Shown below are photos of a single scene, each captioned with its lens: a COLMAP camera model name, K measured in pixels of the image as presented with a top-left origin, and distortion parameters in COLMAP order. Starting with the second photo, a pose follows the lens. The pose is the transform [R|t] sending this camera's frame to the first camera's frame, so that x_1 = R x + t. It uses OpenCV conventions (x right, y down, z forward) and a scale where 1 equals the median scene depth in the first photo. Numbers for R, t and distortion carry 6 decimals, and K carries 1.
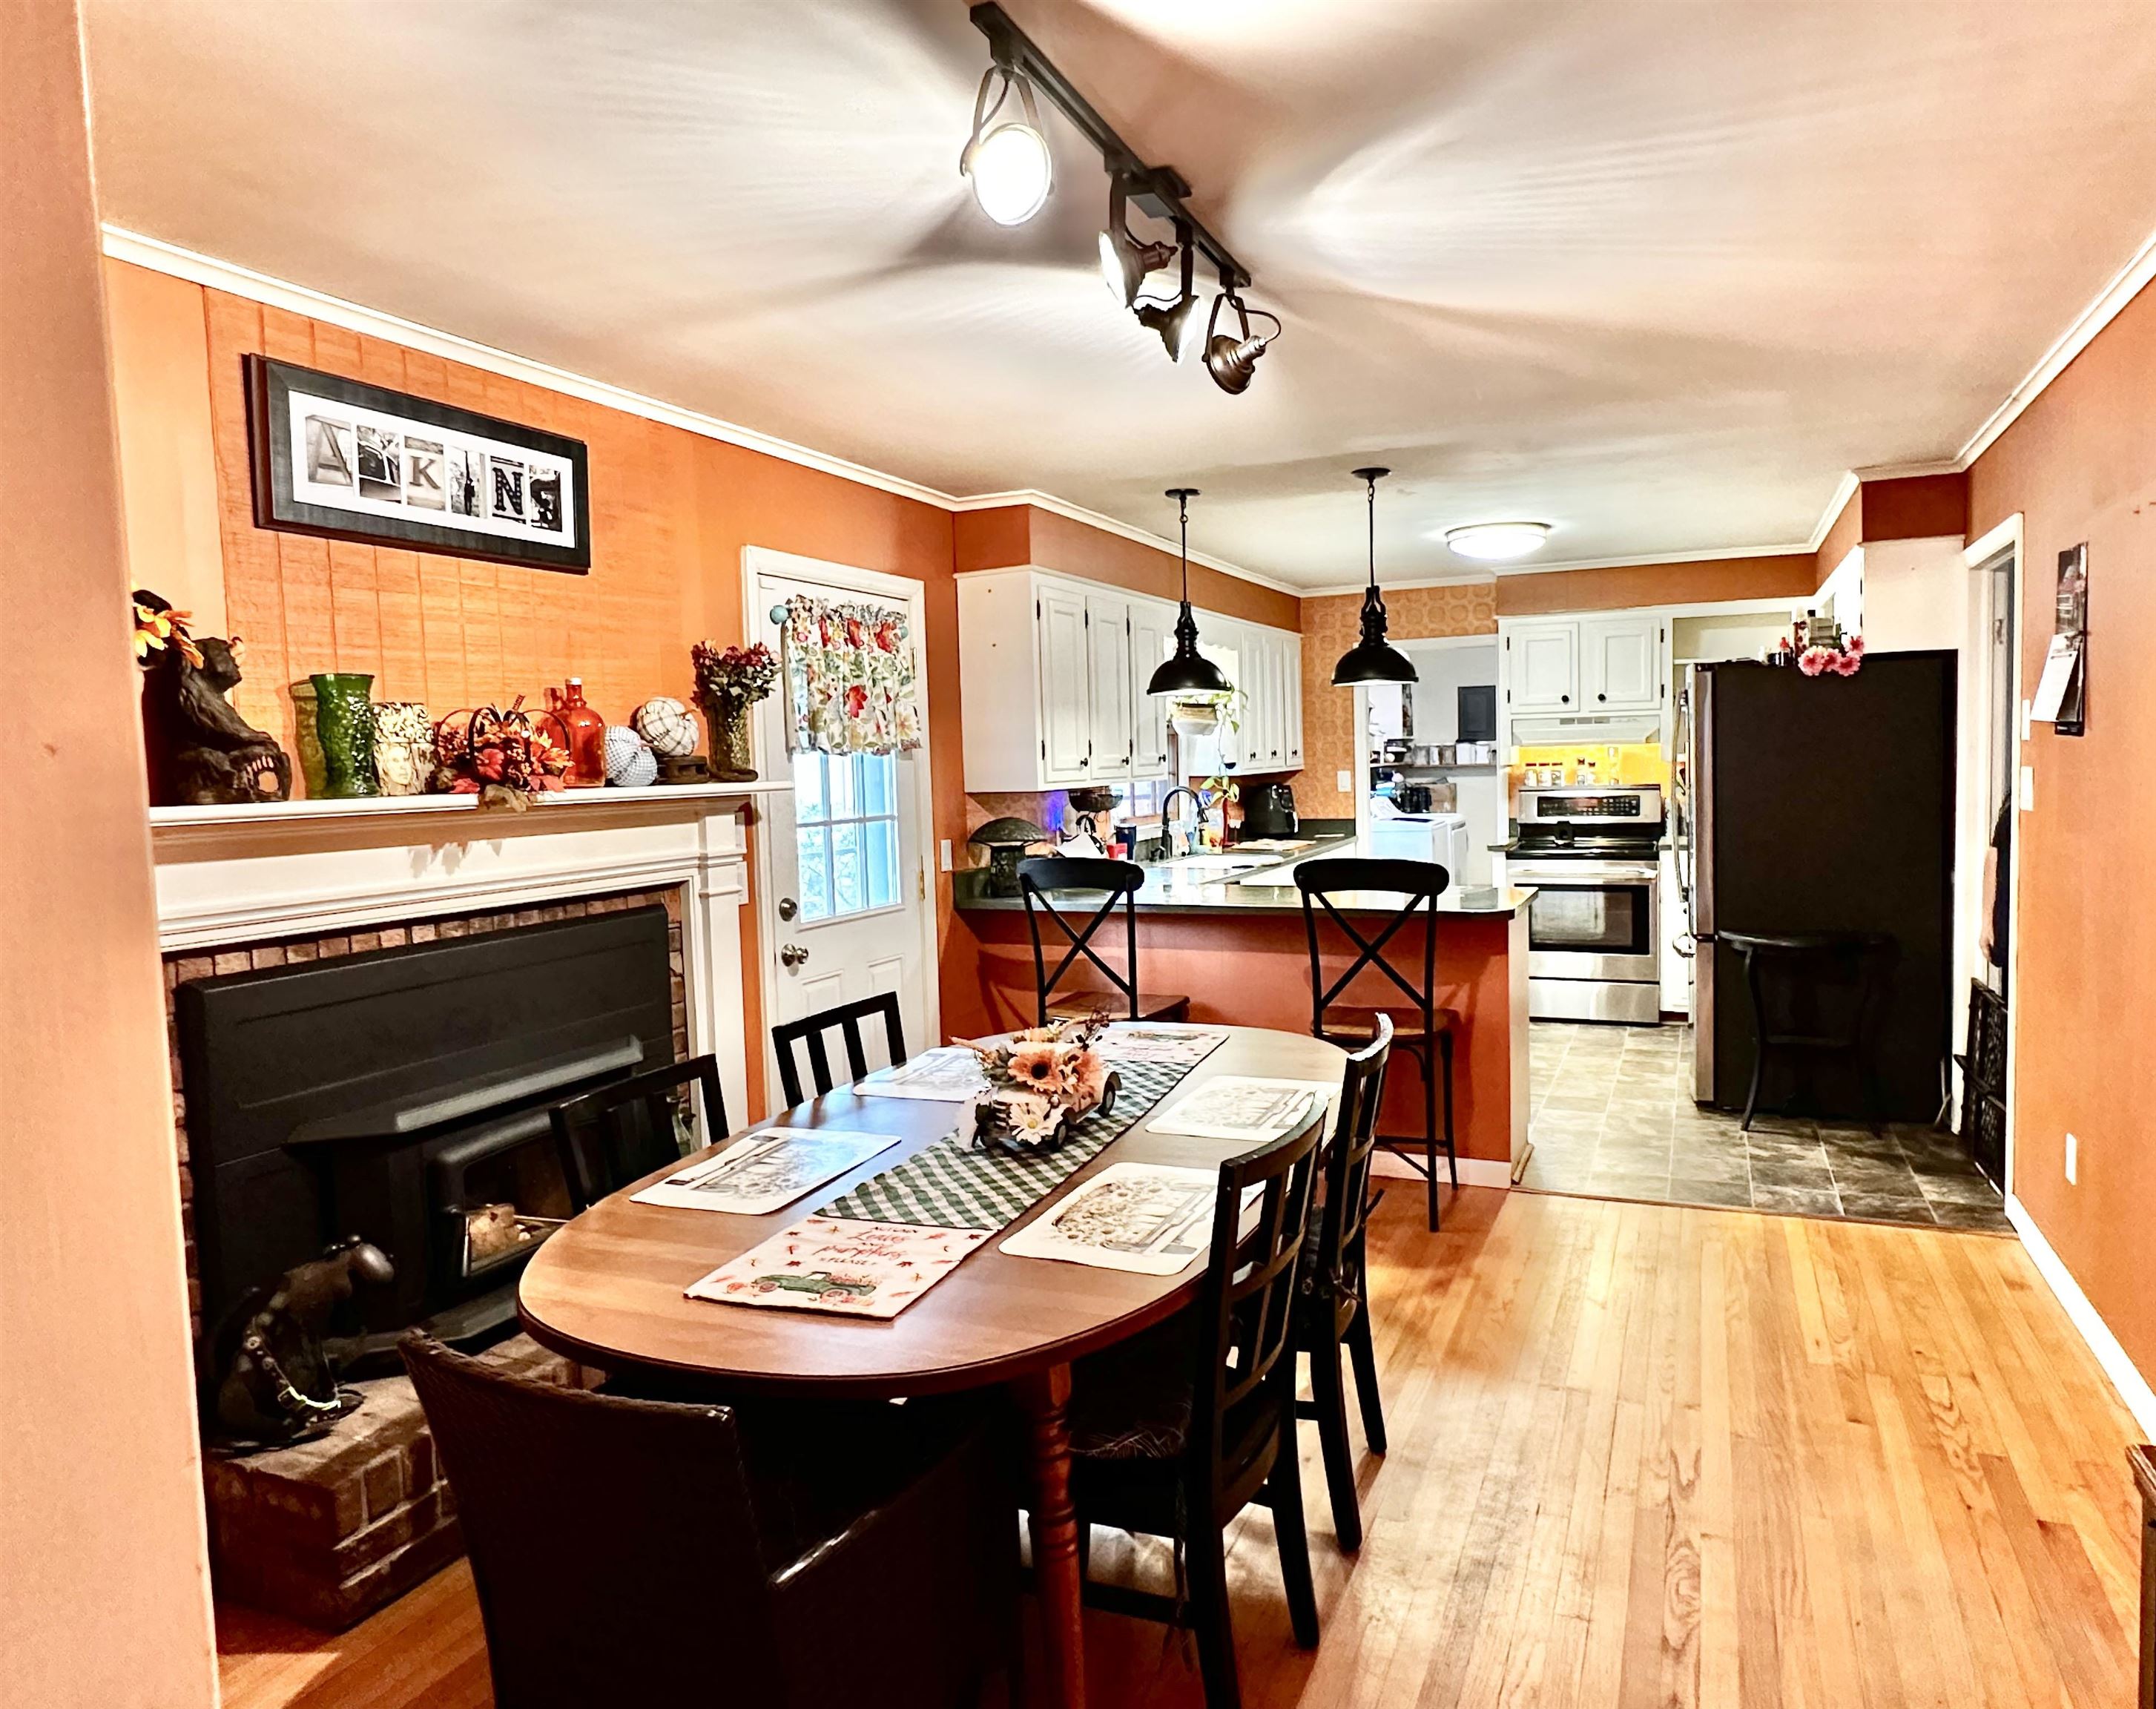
lens RADIAL K [[1317.5, 0, 1148.1], [0, 1317.5, 835.0], [0, 0, 1]] dist [-0.000314, -0.000289]
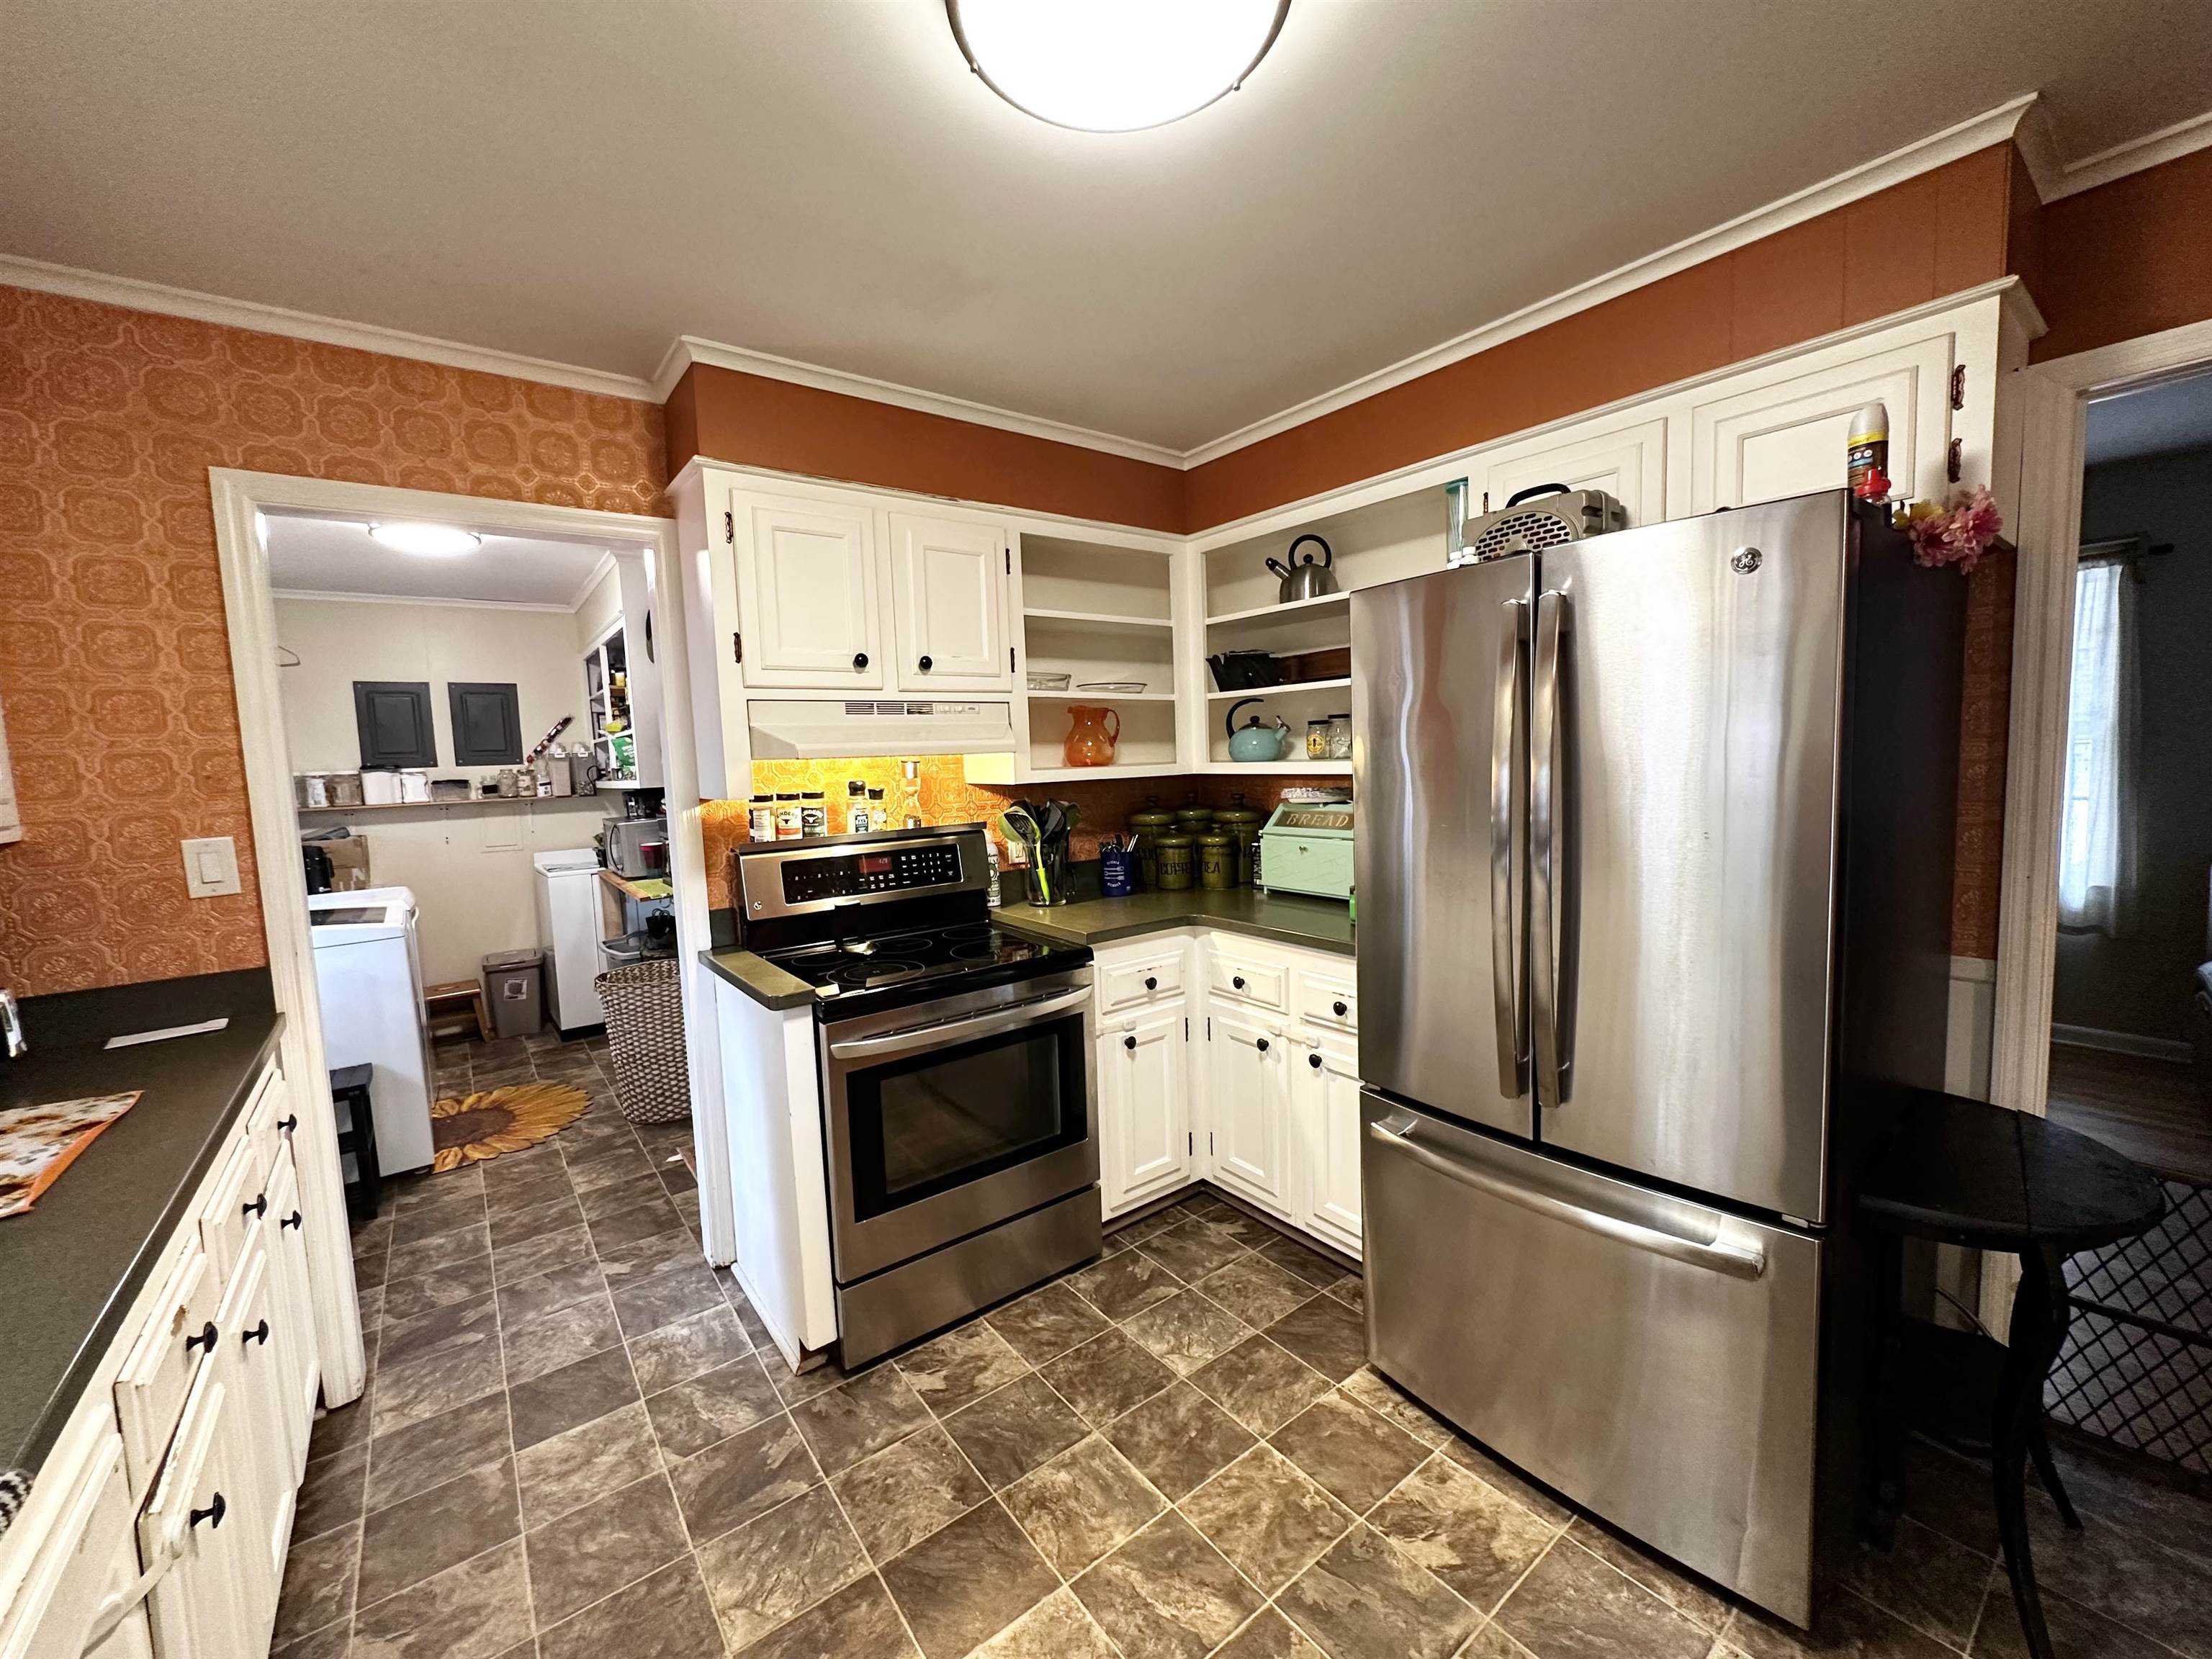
lens RADIAL K [[886.6, 0, 1112.1], [0, 886.6, 832.6], [0, 0, 1]] dist [-0.004096, -0.000105]
pose [[0.497908, -0.069402, 0.864448, 0.103635], [0.077083, 0.996389, 0.035596, -0.061884], [-0.863797, 0.048911, 0.501460, 1.057998]]
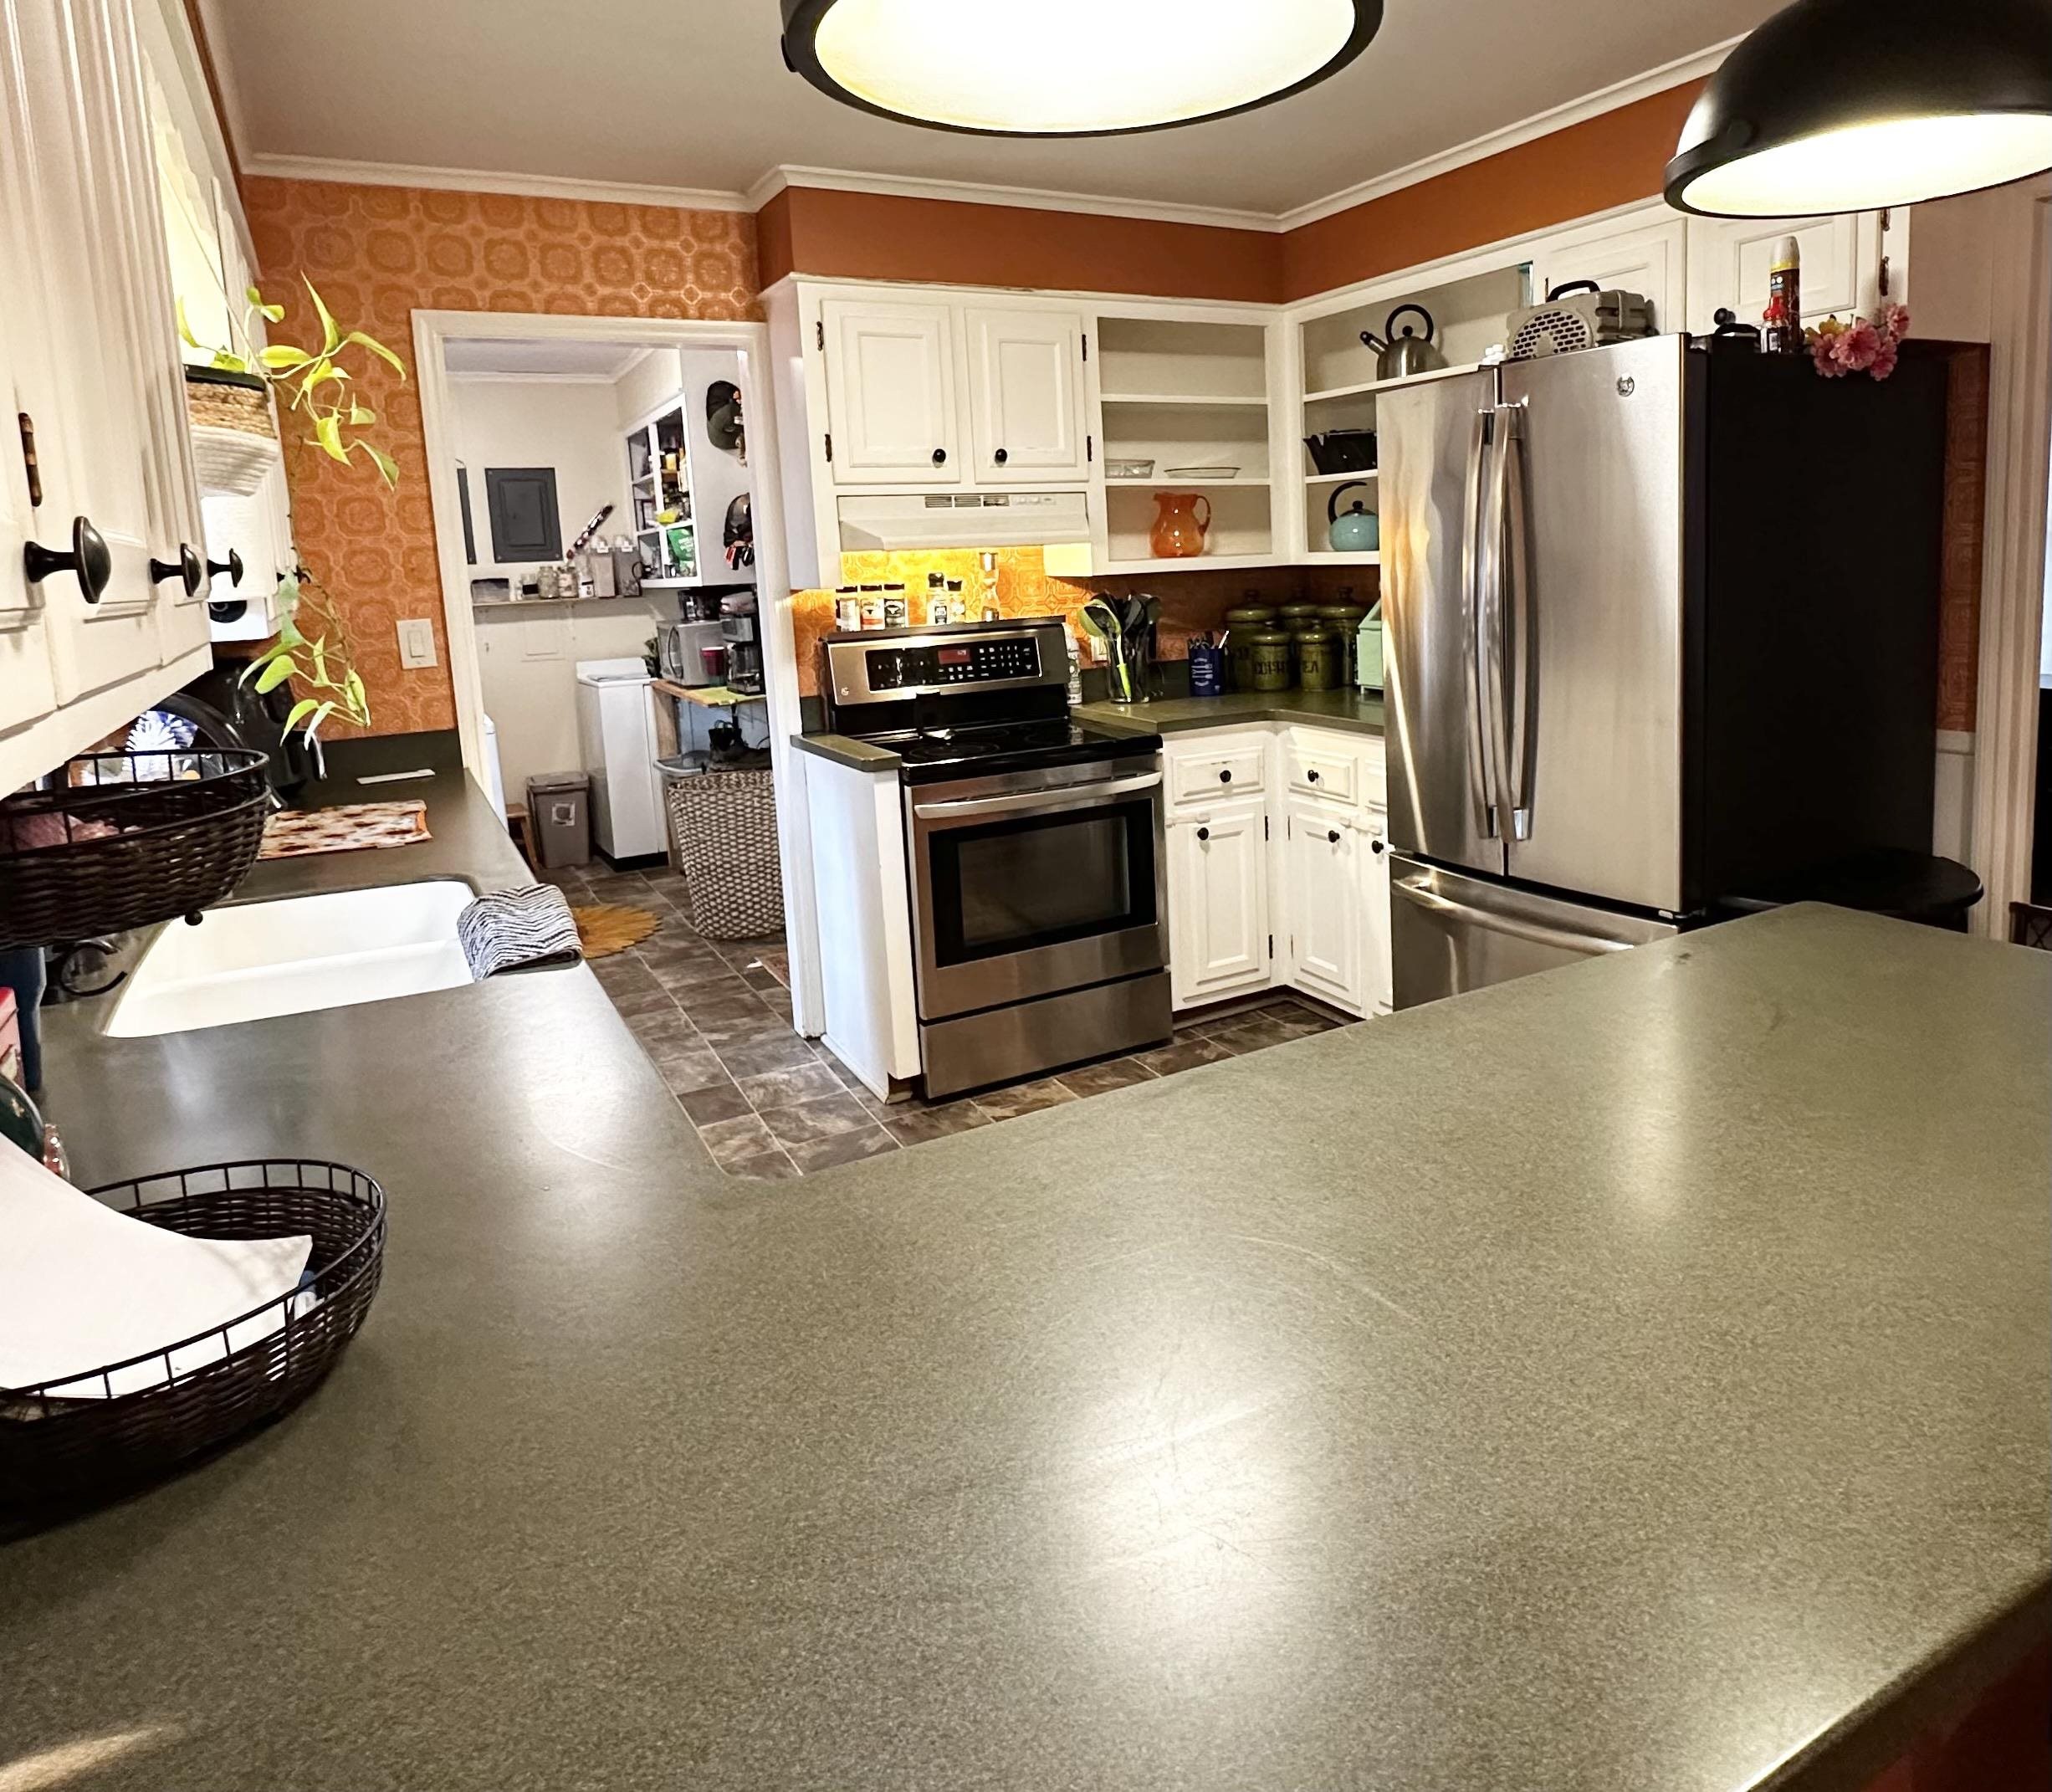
lens RADIAL K [[1348.4, 0, 1140.3], [0, 1348.4, 732.7], [0, 0, 1]] dist [-0.003353, -0.002691]
pose [[0.604403, -0.107570, 0.789384, -0.084393], [0.077281, 0.994086, 0.076293, -0.042767], [-0.792922, 0.014892, 0.609141, 0.868008]]
